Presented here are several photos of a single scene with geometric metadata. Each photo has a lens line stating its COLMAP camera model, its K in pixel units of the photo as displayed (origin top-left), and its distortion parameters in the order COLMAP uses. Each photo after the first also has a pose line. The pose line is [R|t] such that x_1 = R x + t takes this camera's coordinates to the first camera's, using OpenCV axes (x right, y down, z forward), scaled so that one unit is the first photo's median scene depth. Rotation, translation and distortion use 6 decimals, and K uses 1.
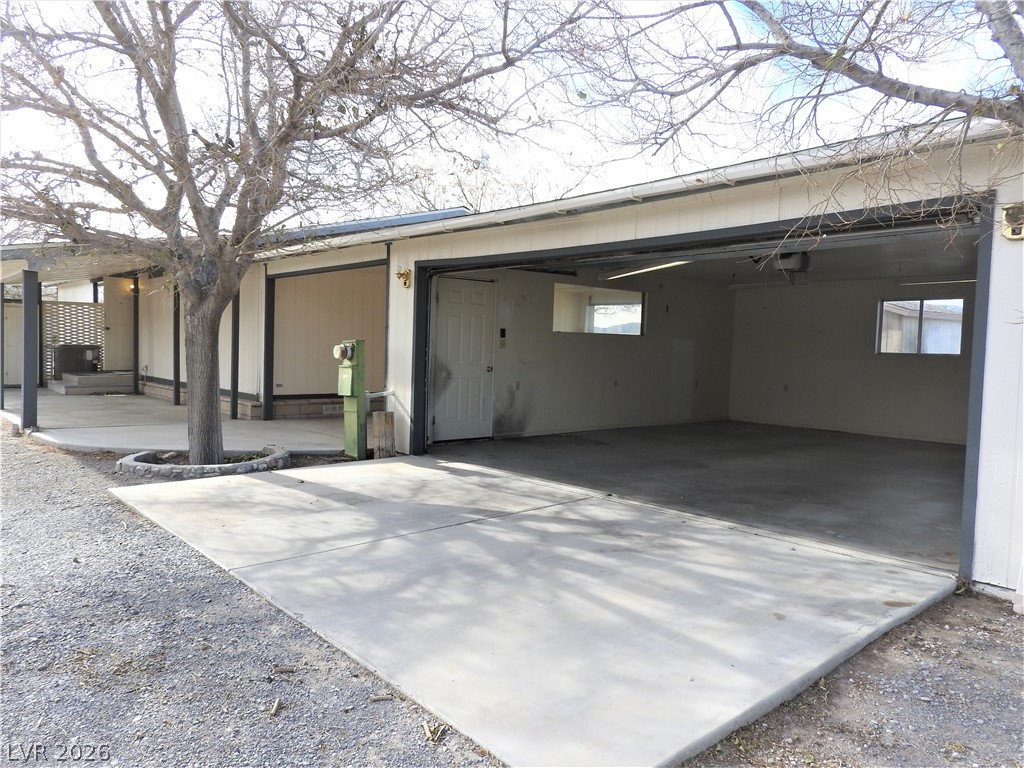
lens RADIAL K [[725.7, 0, 512.0], [0, 725.7, 384.0], [0, 0, 1]] dist [-0.000797, -0.001005]
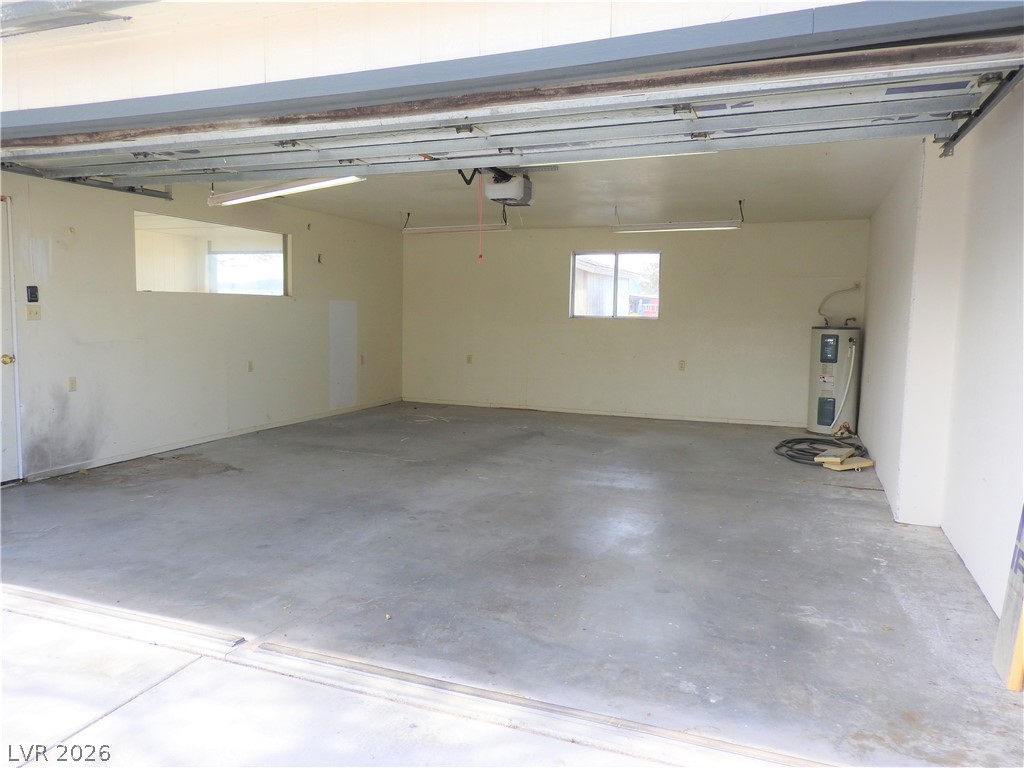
lens RADIAL K [[725.7, 0, 512.0], [0, 725.7, 384.0], [0, 0, 1]] dist [-0.000797, -0.001005]
pose [[0.887274, -0.058170, 0.457559, 0.052852], [0.031379, 0.997330, 0.065944, -0.024453], [-0.460173, -0.044153, 0.886730, 0.307403]]
